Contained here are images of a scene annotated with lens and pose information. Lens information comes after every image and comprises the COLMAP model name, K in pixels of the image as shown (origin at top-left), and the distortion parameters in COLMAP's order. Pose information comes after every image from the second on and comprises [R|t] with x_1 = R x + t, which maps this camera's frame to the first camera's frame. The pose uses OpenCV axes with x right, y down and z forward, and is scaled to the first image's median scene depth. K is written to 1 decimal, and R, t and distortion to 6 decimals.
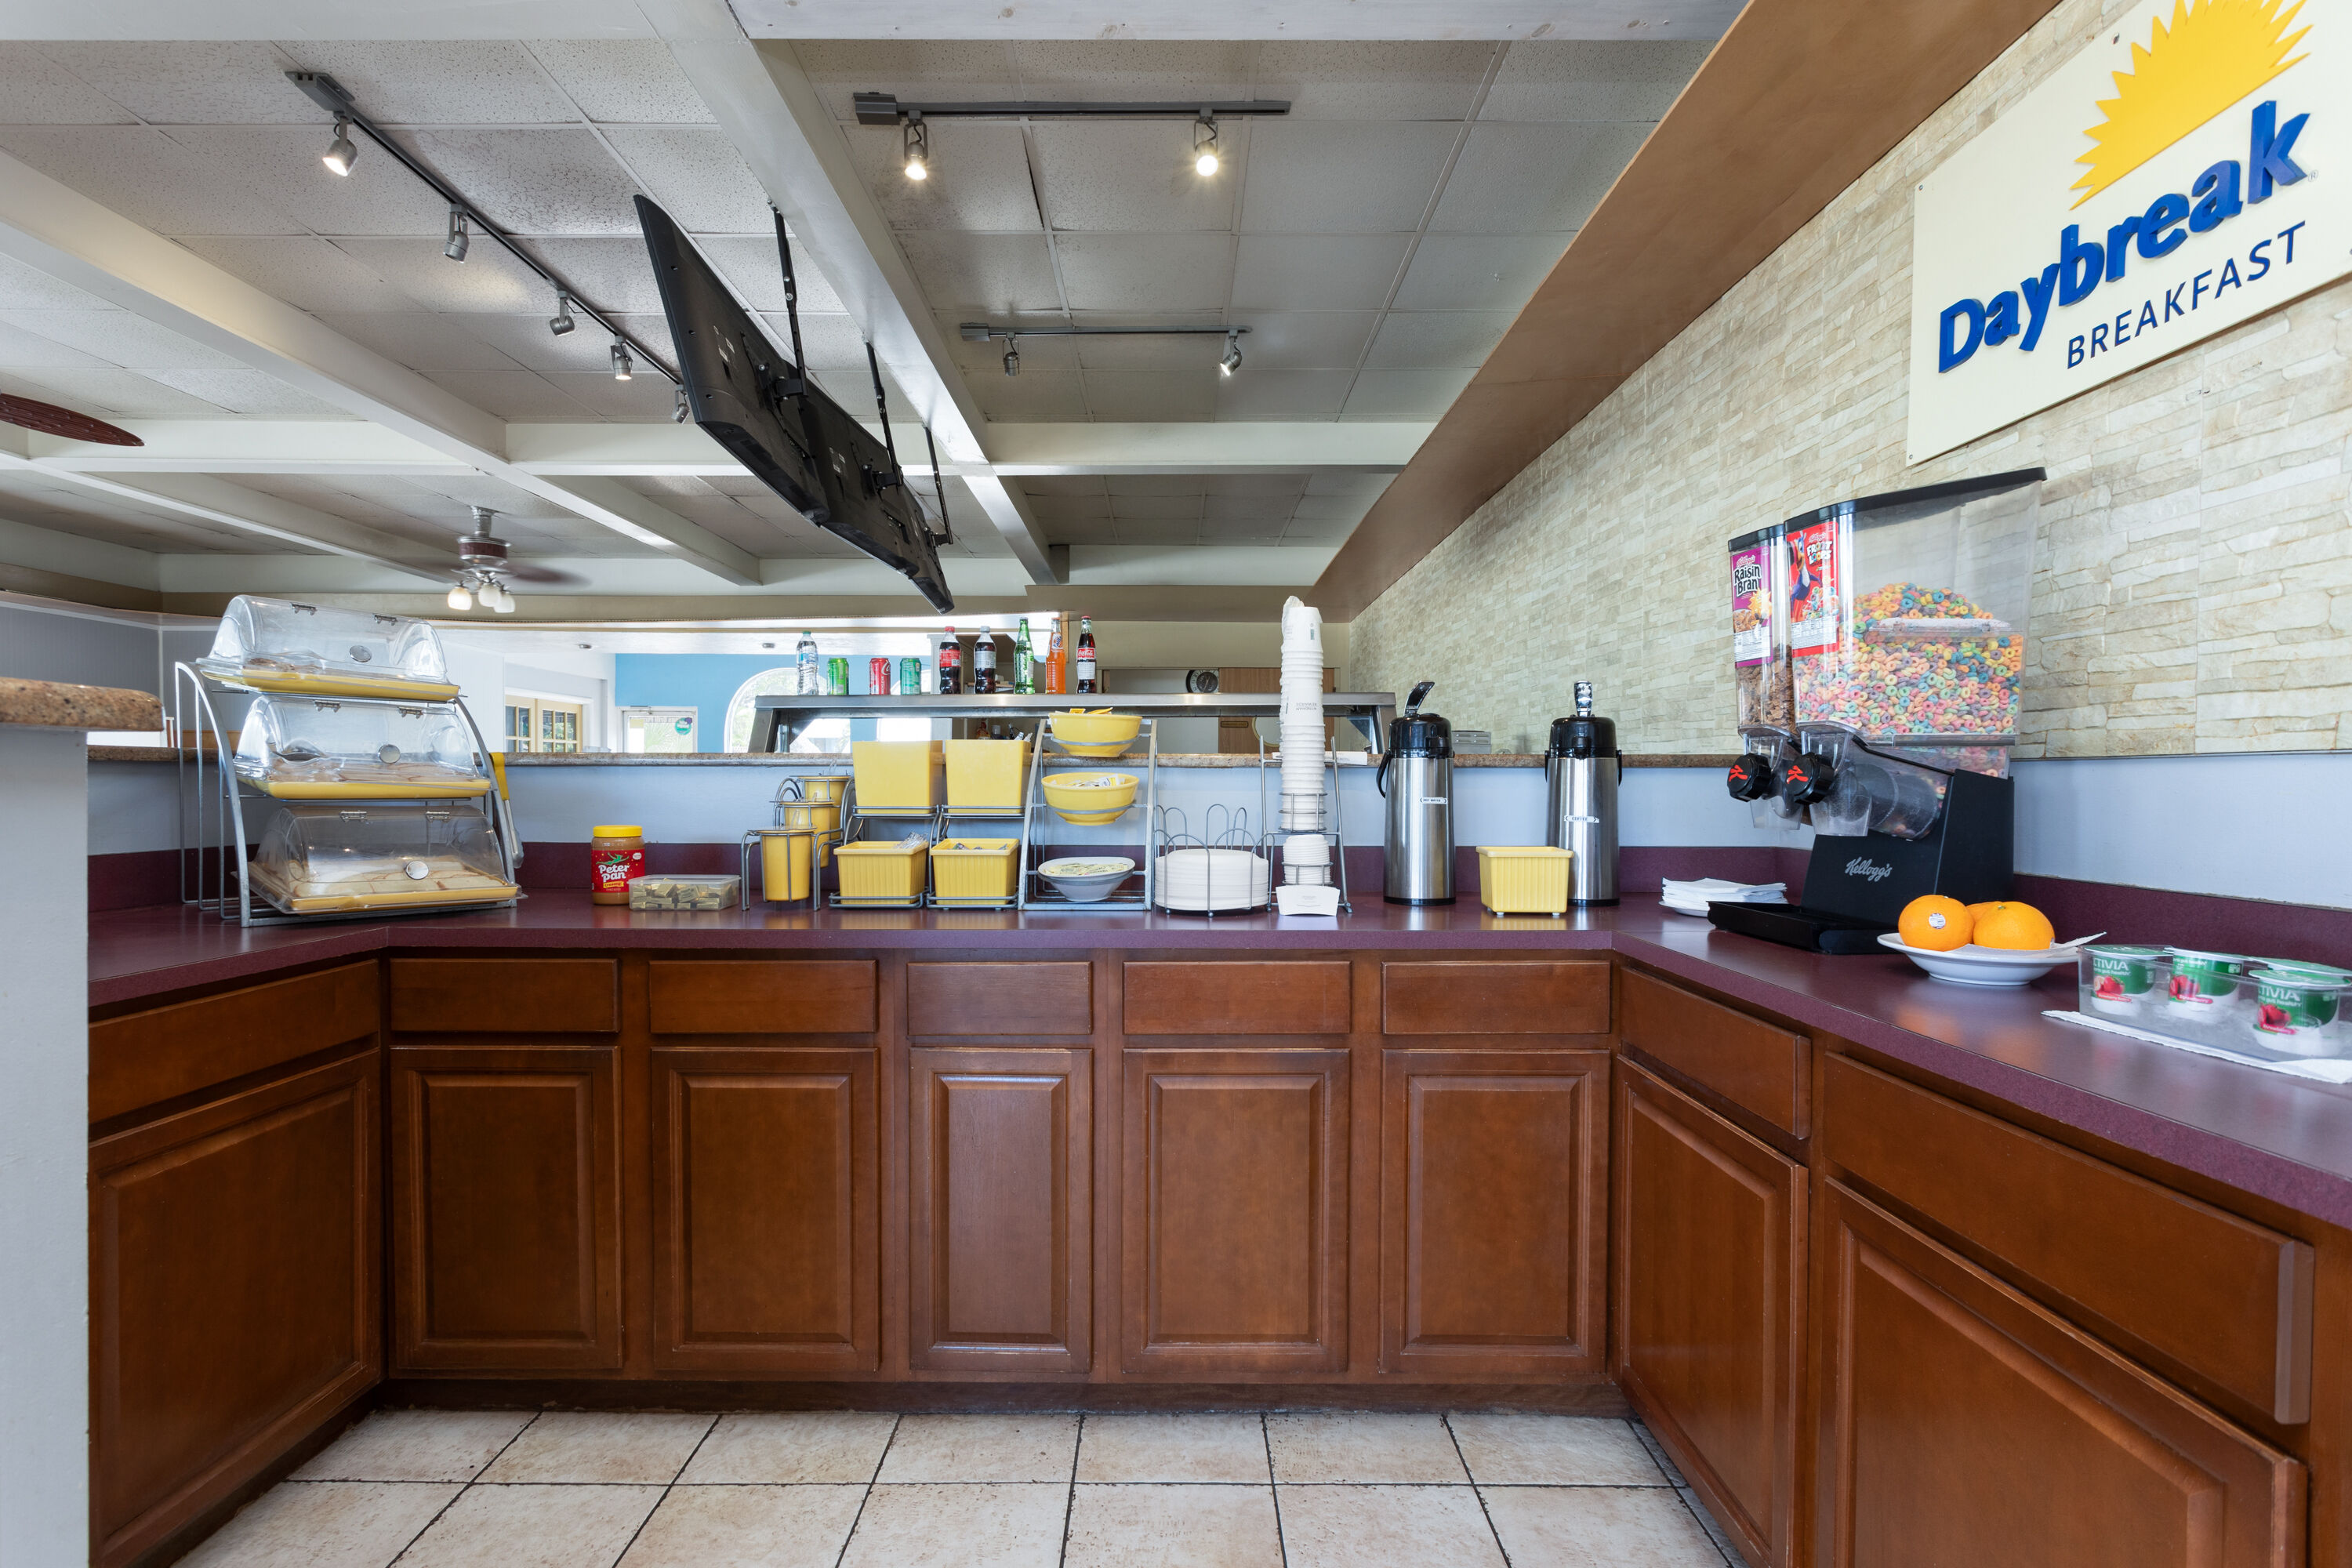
lens RADIAL K [[1110.5, 0, 1172.2], [0, 1110.5, 785.7], [0, 0, 1]] dist [0.017114, 0.000952]
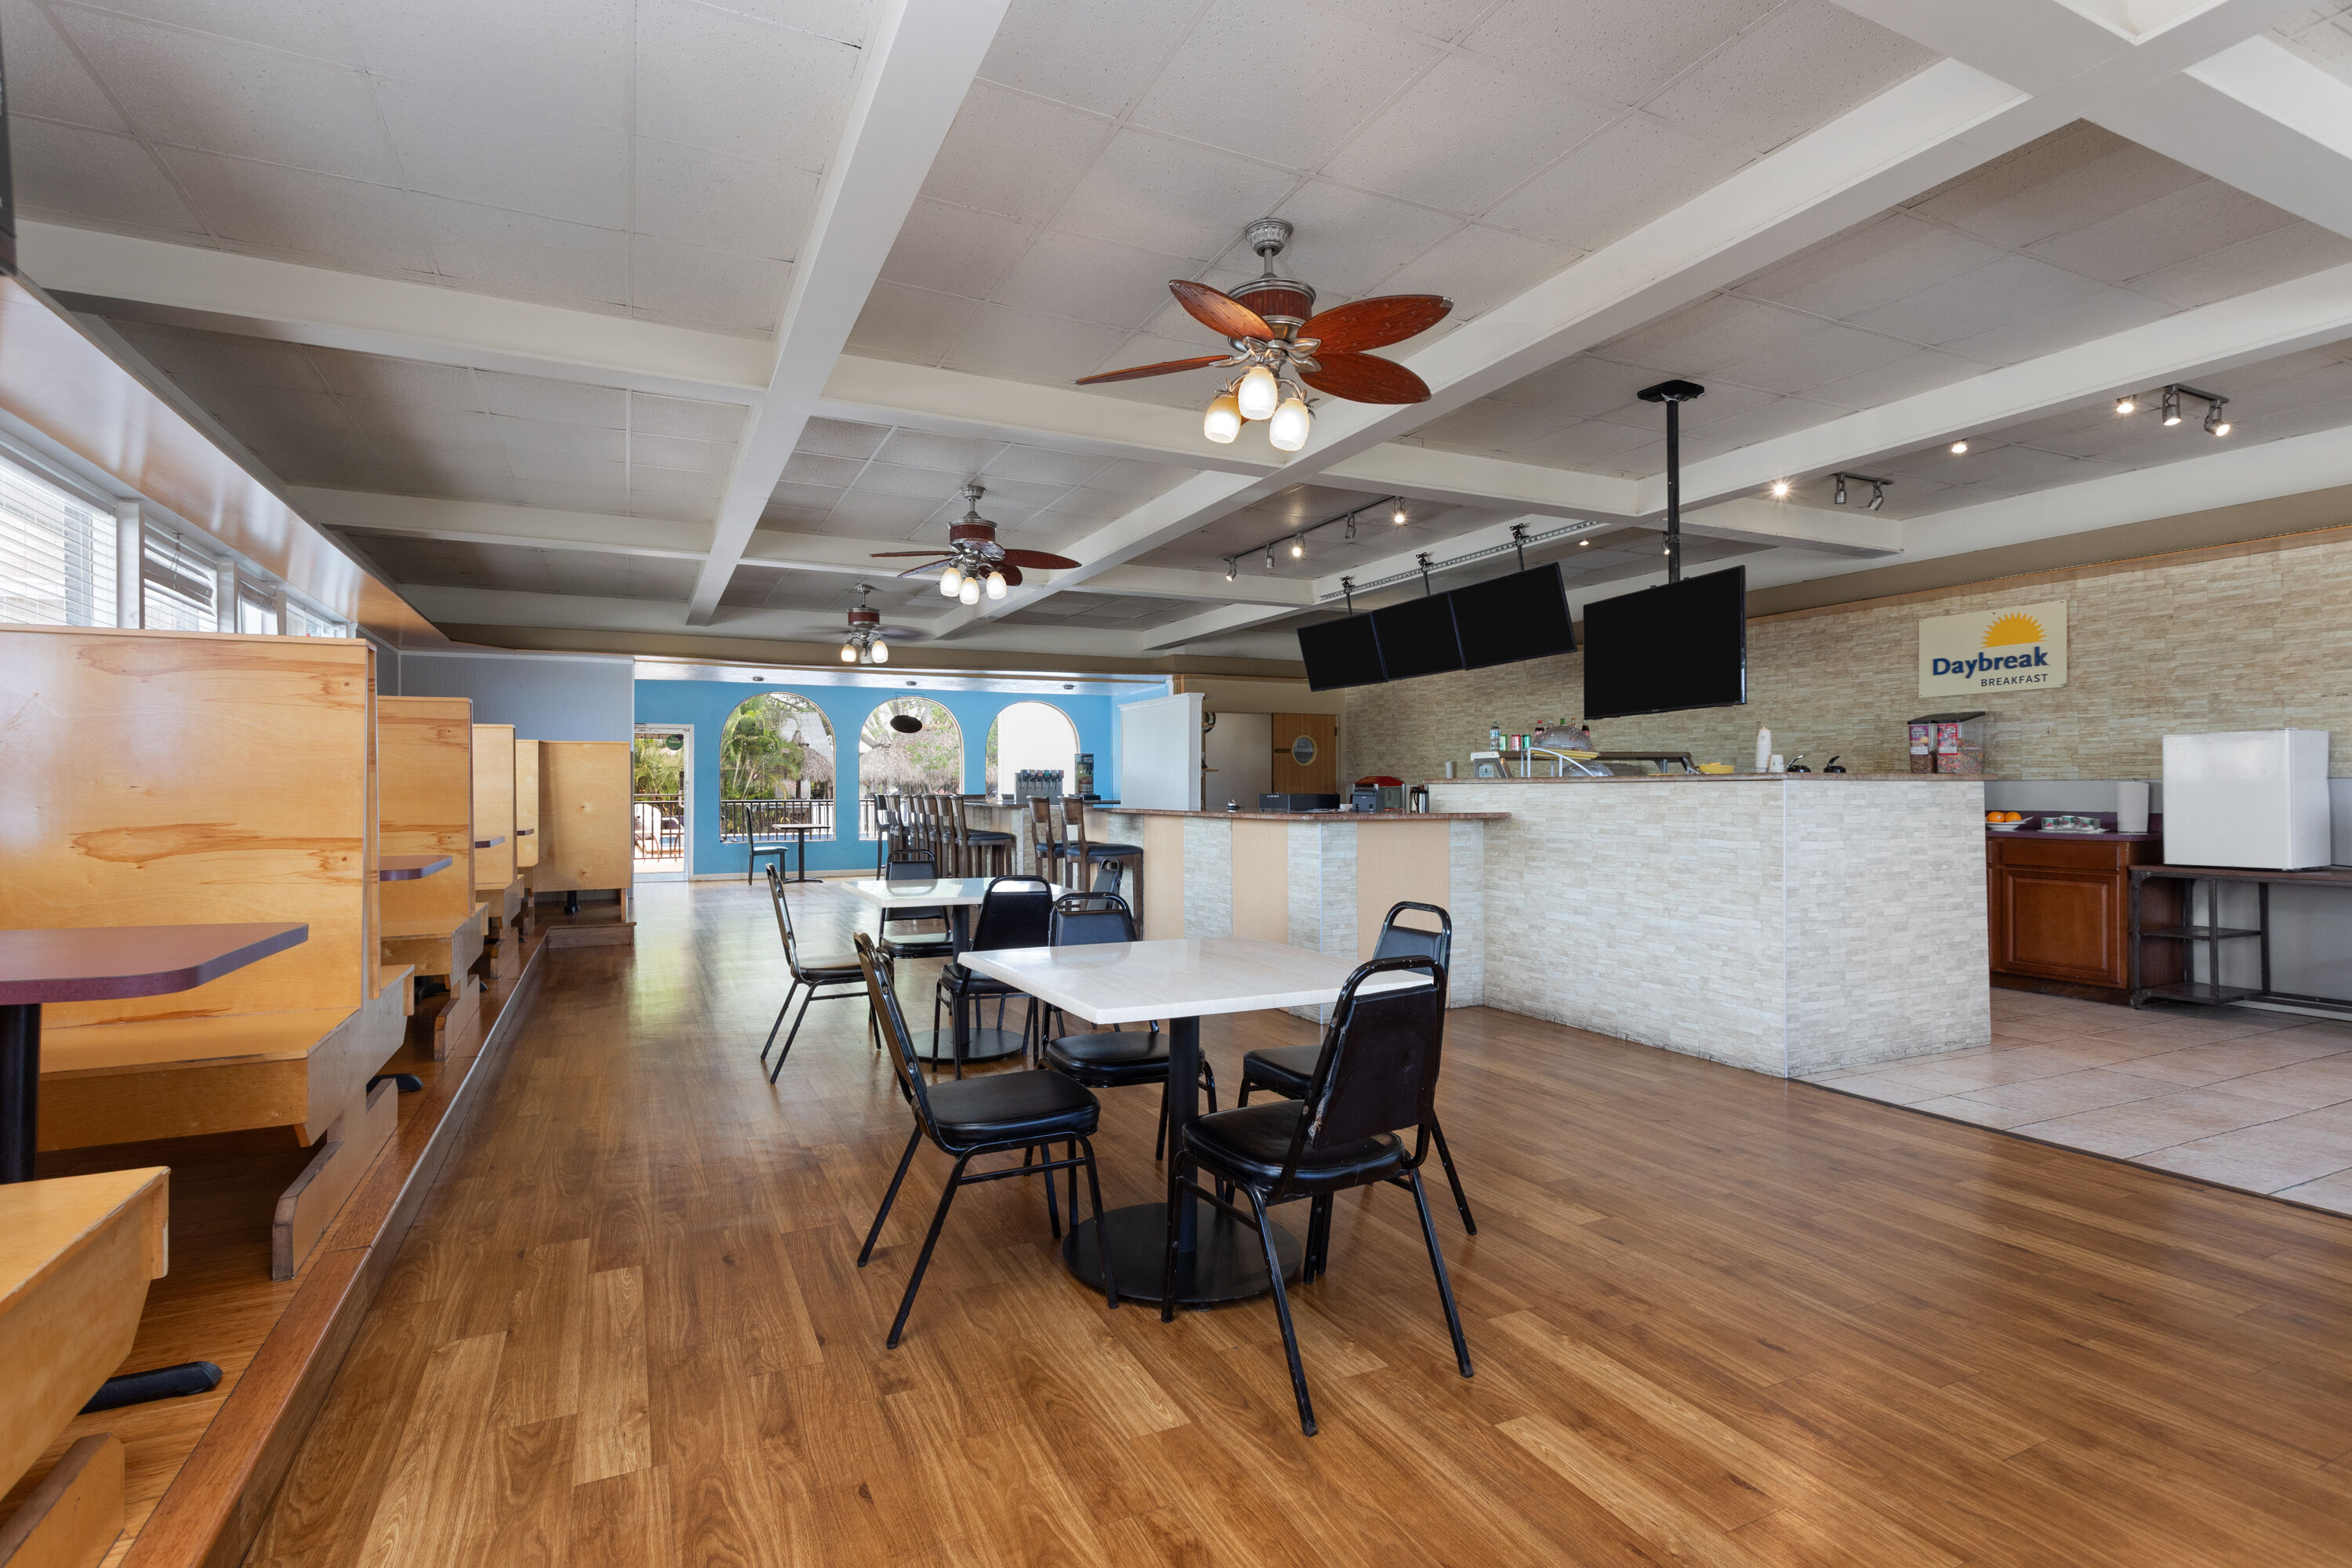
lens RADIAL K [[1110.5, 0, 1166.7], [0, 1110.5, 775.6], [0, 0, 1]] dist [0.017114, 0.000952]
pose [[0.898959, 0.003899, 0.438015, -3.696792], [0.005258, 0.999792, -0.019690, 0.021236], [-0.438000, 0.020004, 0.898752, -1.378803]]
